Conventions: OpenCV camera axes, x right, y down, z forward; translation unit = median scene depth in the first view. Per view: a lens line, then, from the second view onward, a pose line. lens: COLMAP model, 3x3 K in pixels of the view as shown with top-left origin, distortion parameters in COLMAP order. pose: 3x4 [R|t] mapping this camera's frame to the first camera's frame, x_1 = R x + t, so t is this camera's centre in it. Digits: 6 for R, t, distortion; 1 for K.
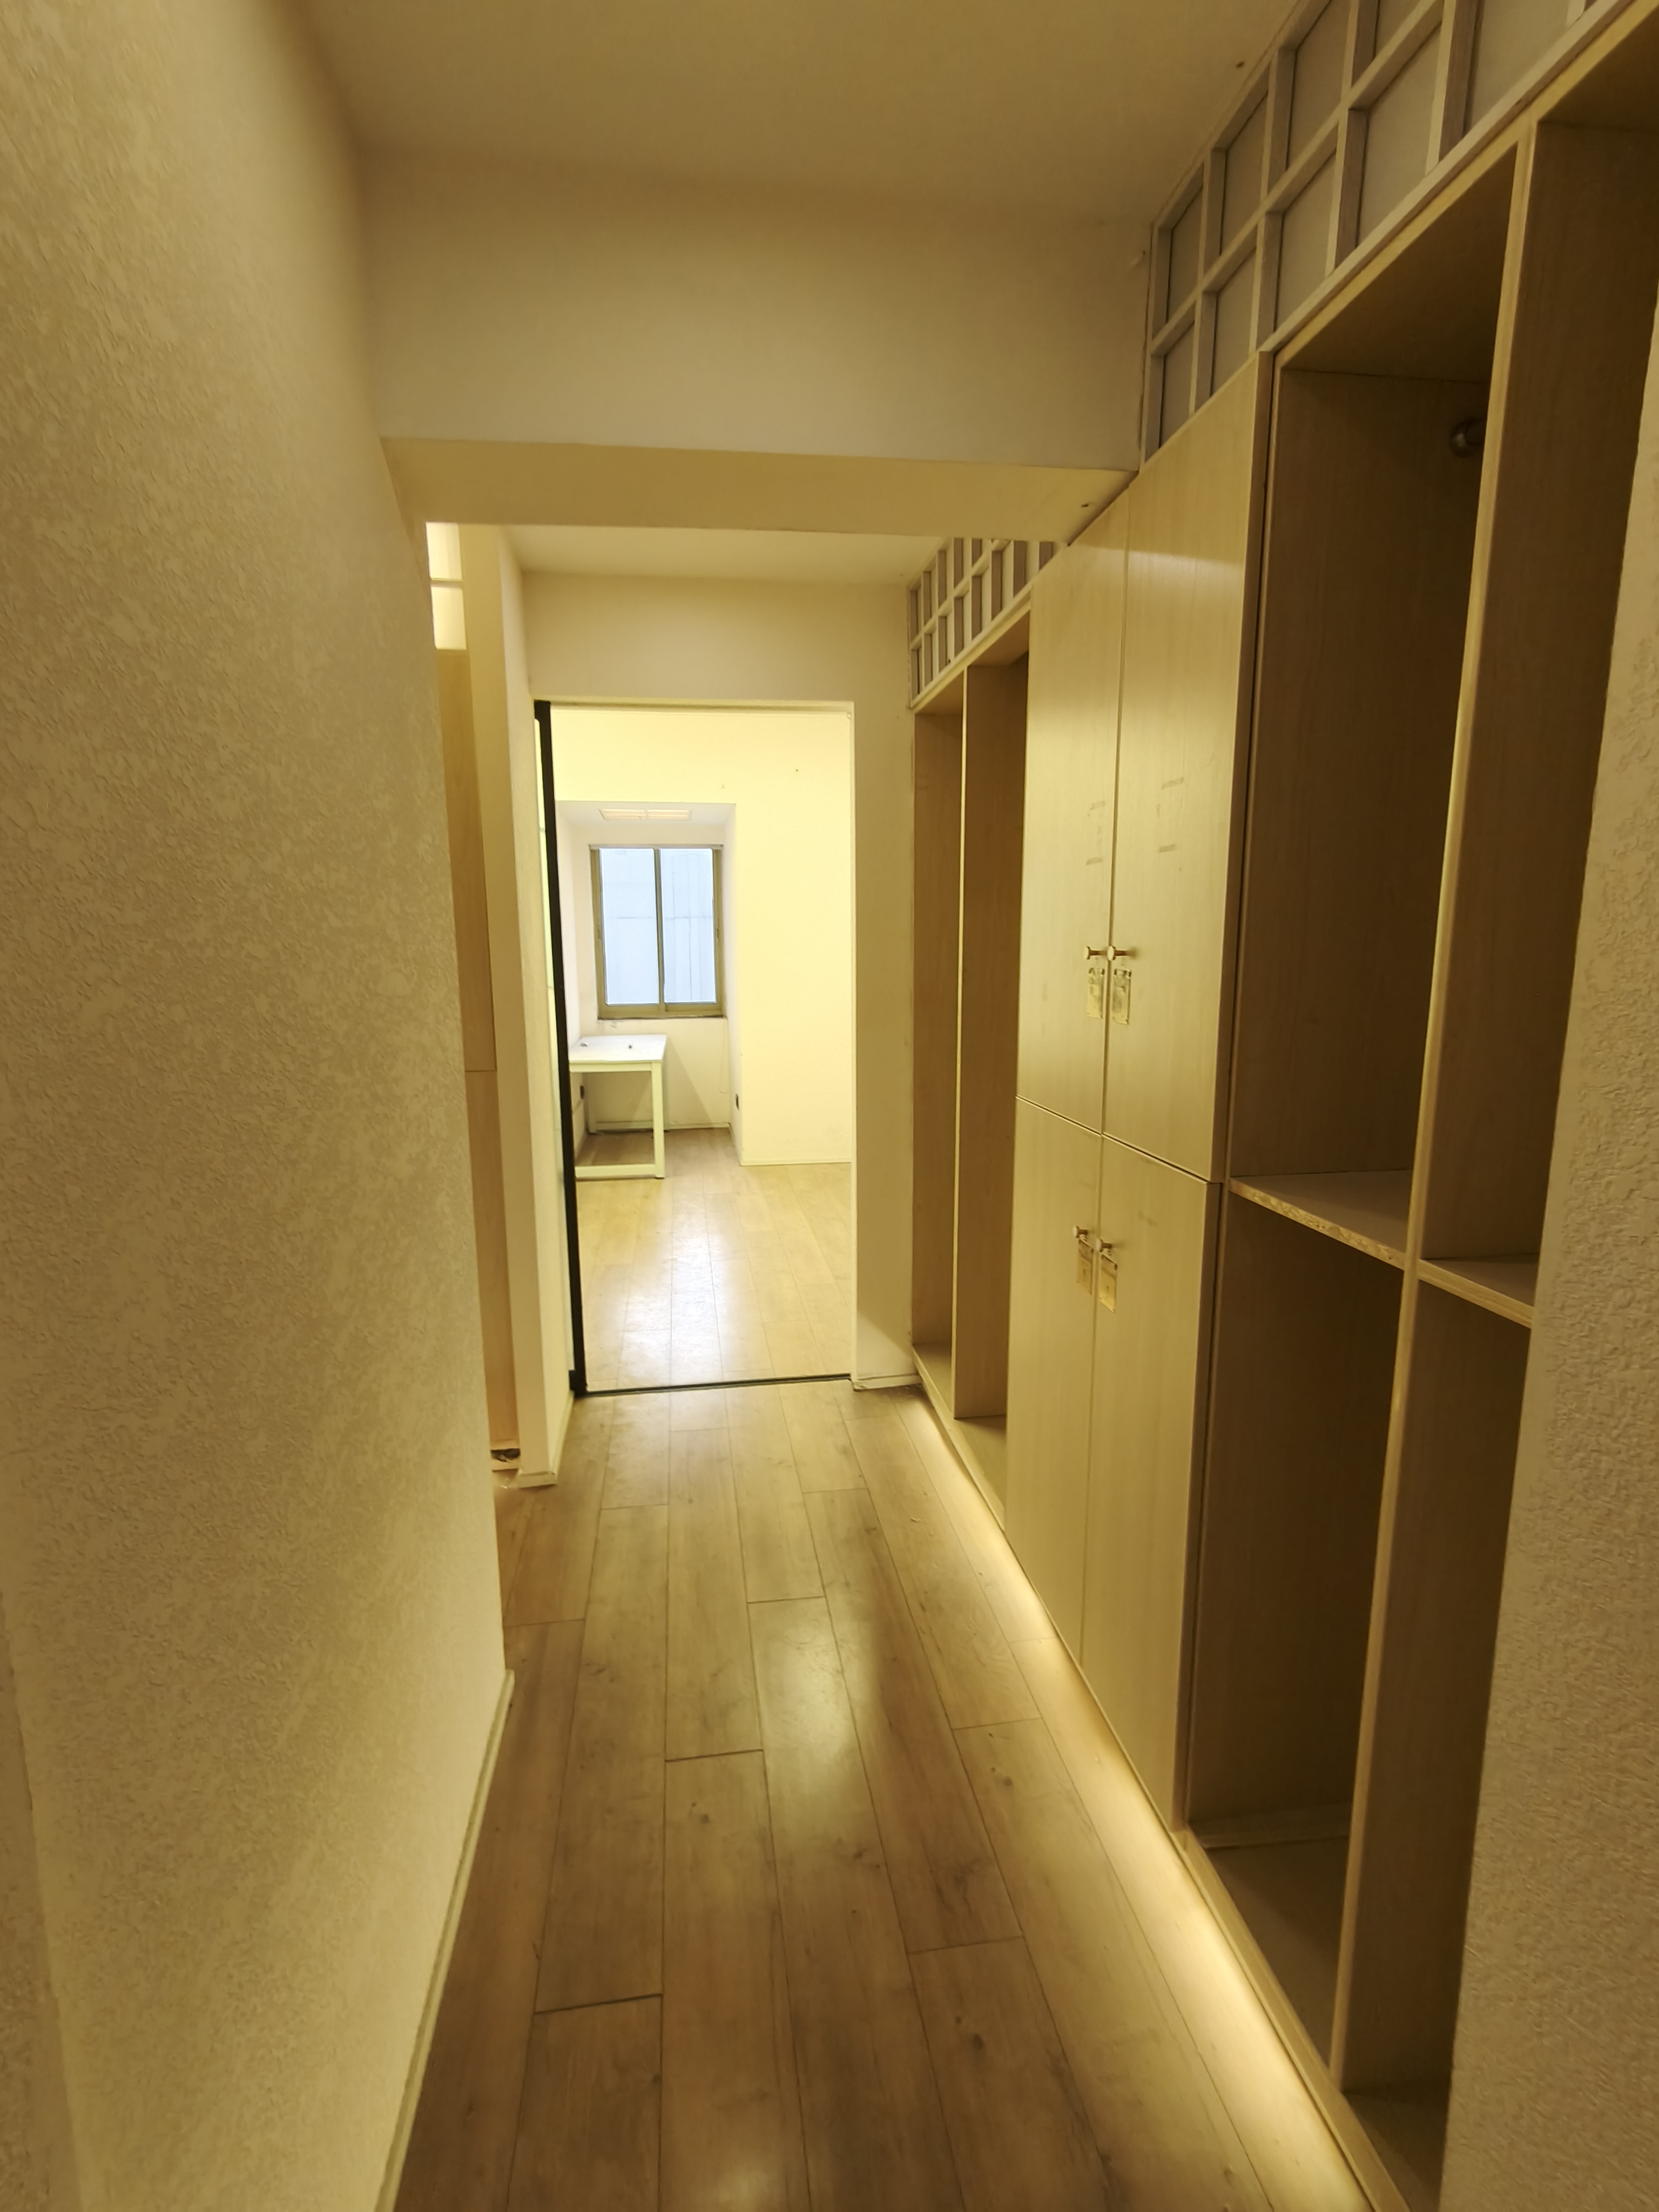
lens RADIAL K [[1020.8, 0, 829.5], [0, 1020.8, 1106.0], [0, 0, 1]] dist [0.001675, 0.000532]
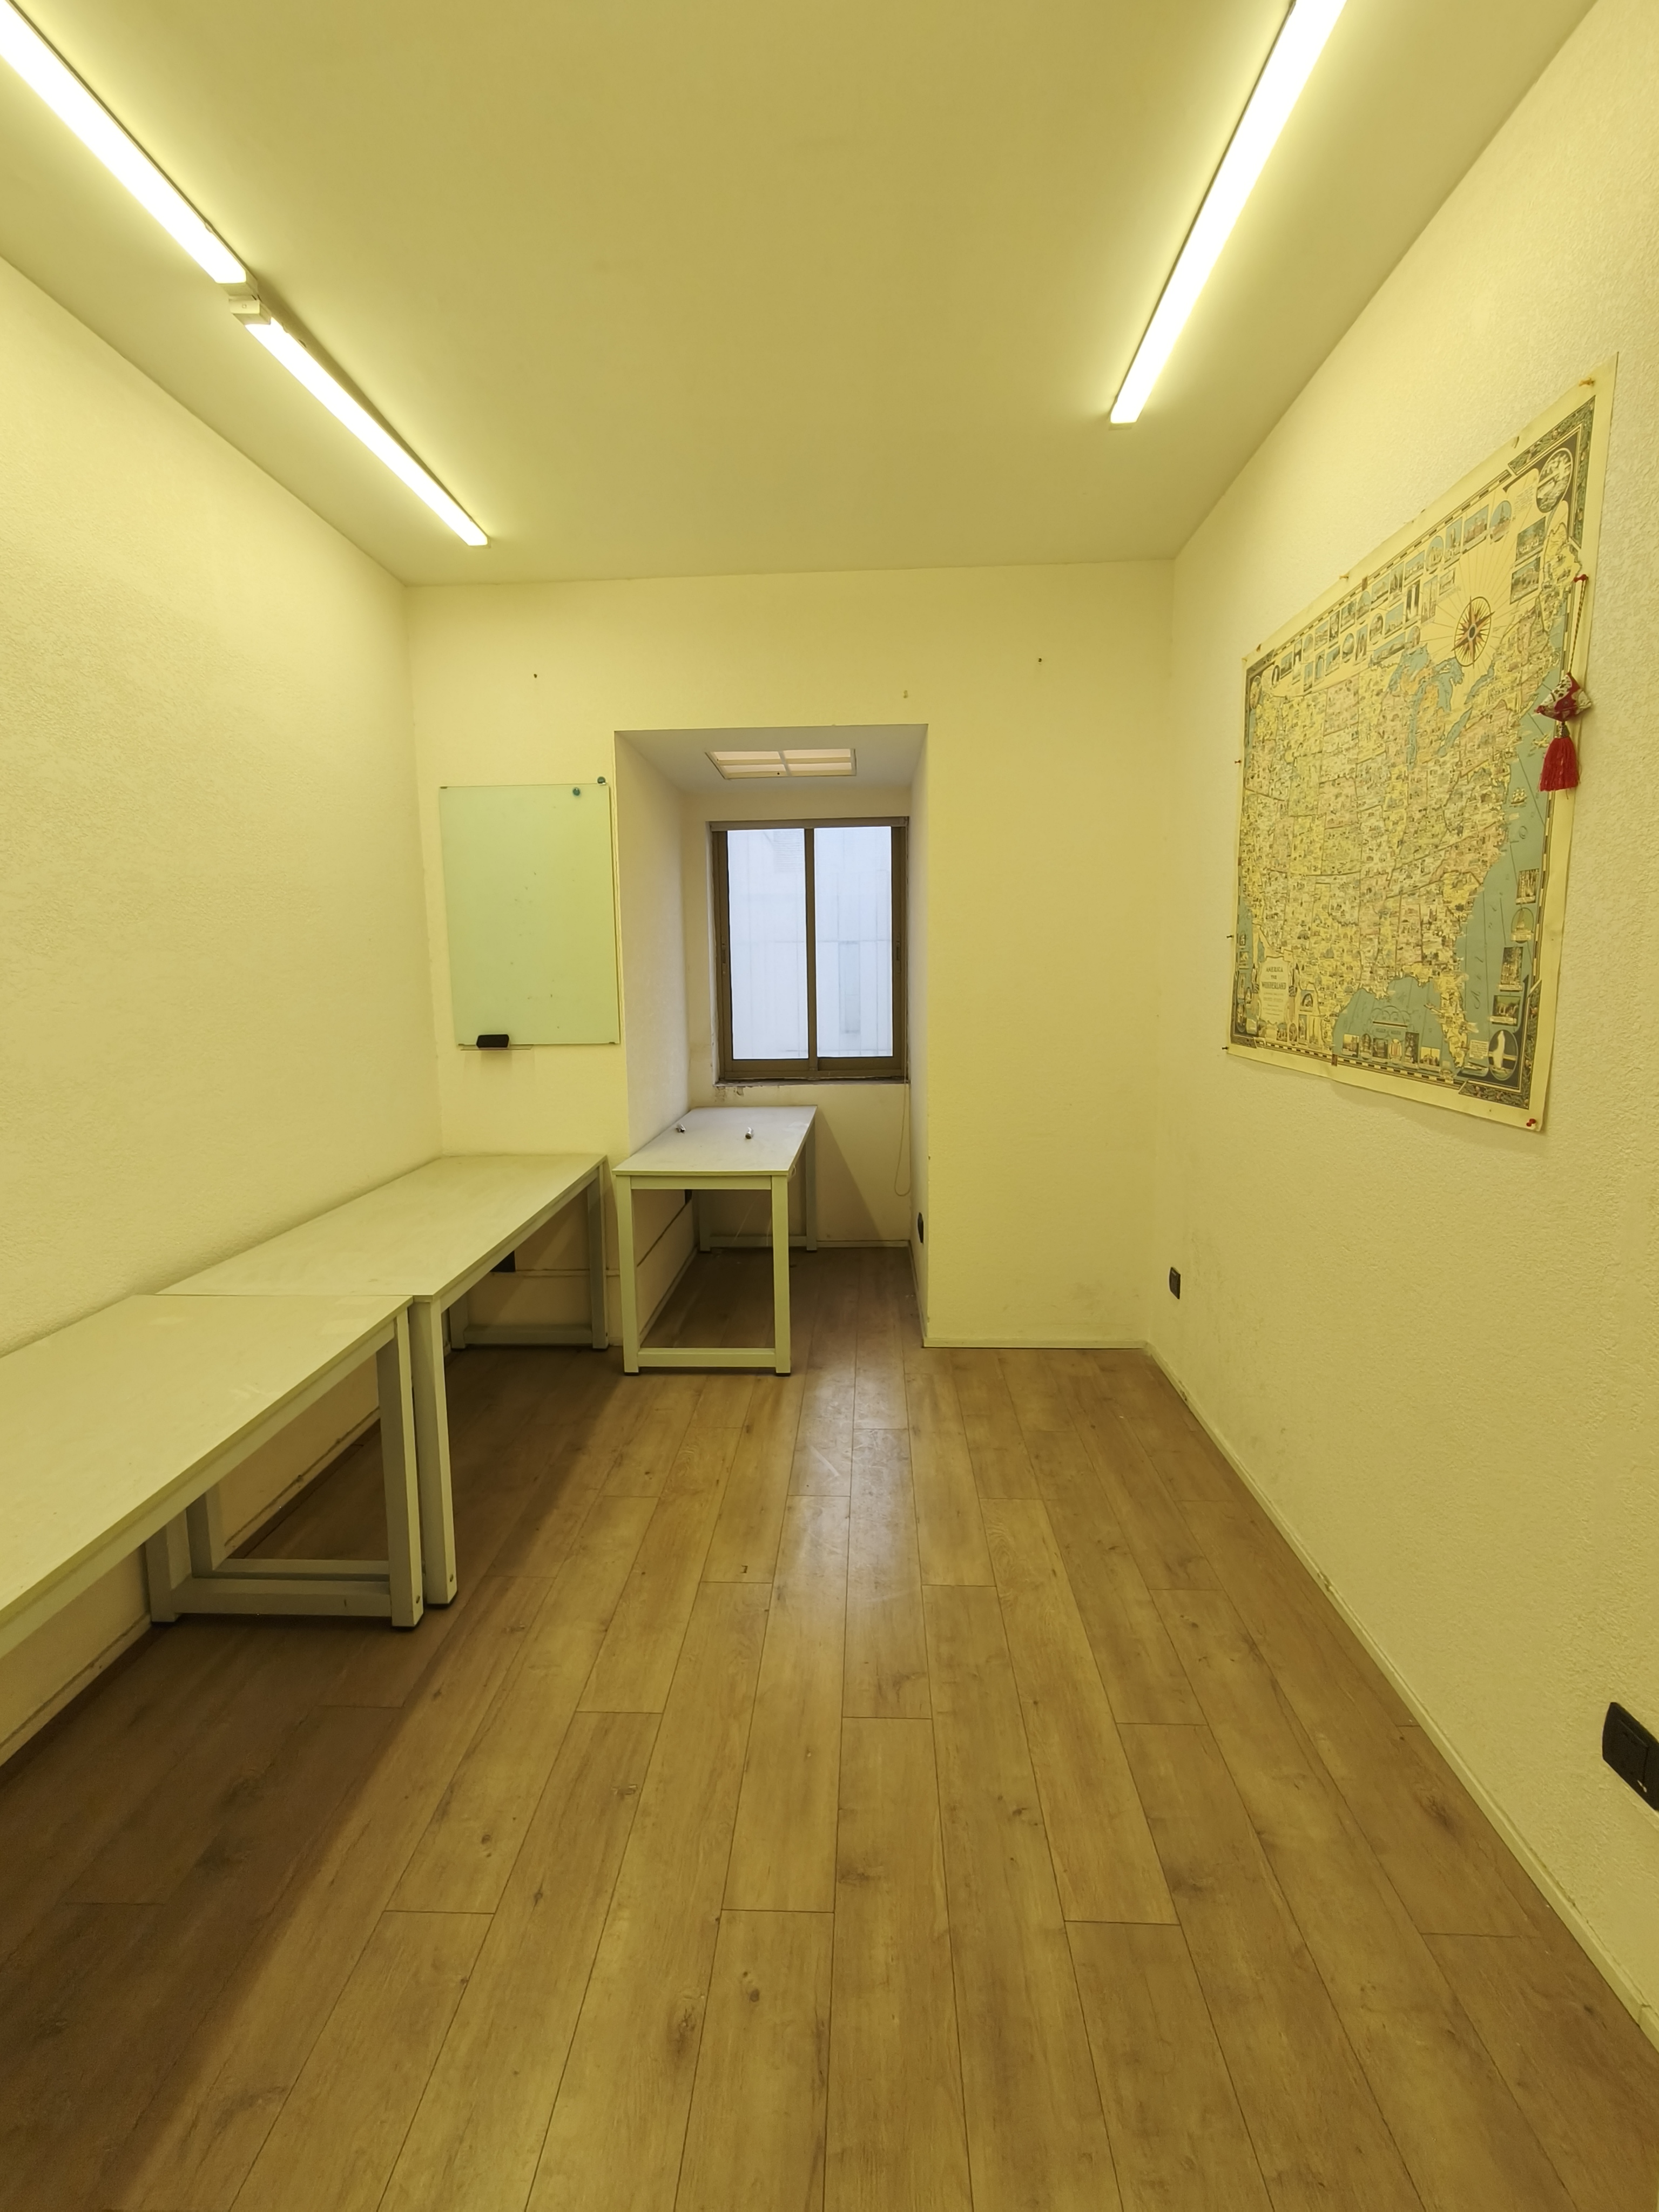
lens RADIAL K [[1020.8, 0, 829.5], [0, 1020.8, 1106.0], [0, 0, 1]] dist [0.001675, 0.000532]
pose [[0.983021, 0.021868, -0.182184, -0.031364], [-0.026741, 0.999346, -0.024333, -0.055253], [0.181533, 0.028792, 0.982963, 0.355468]]
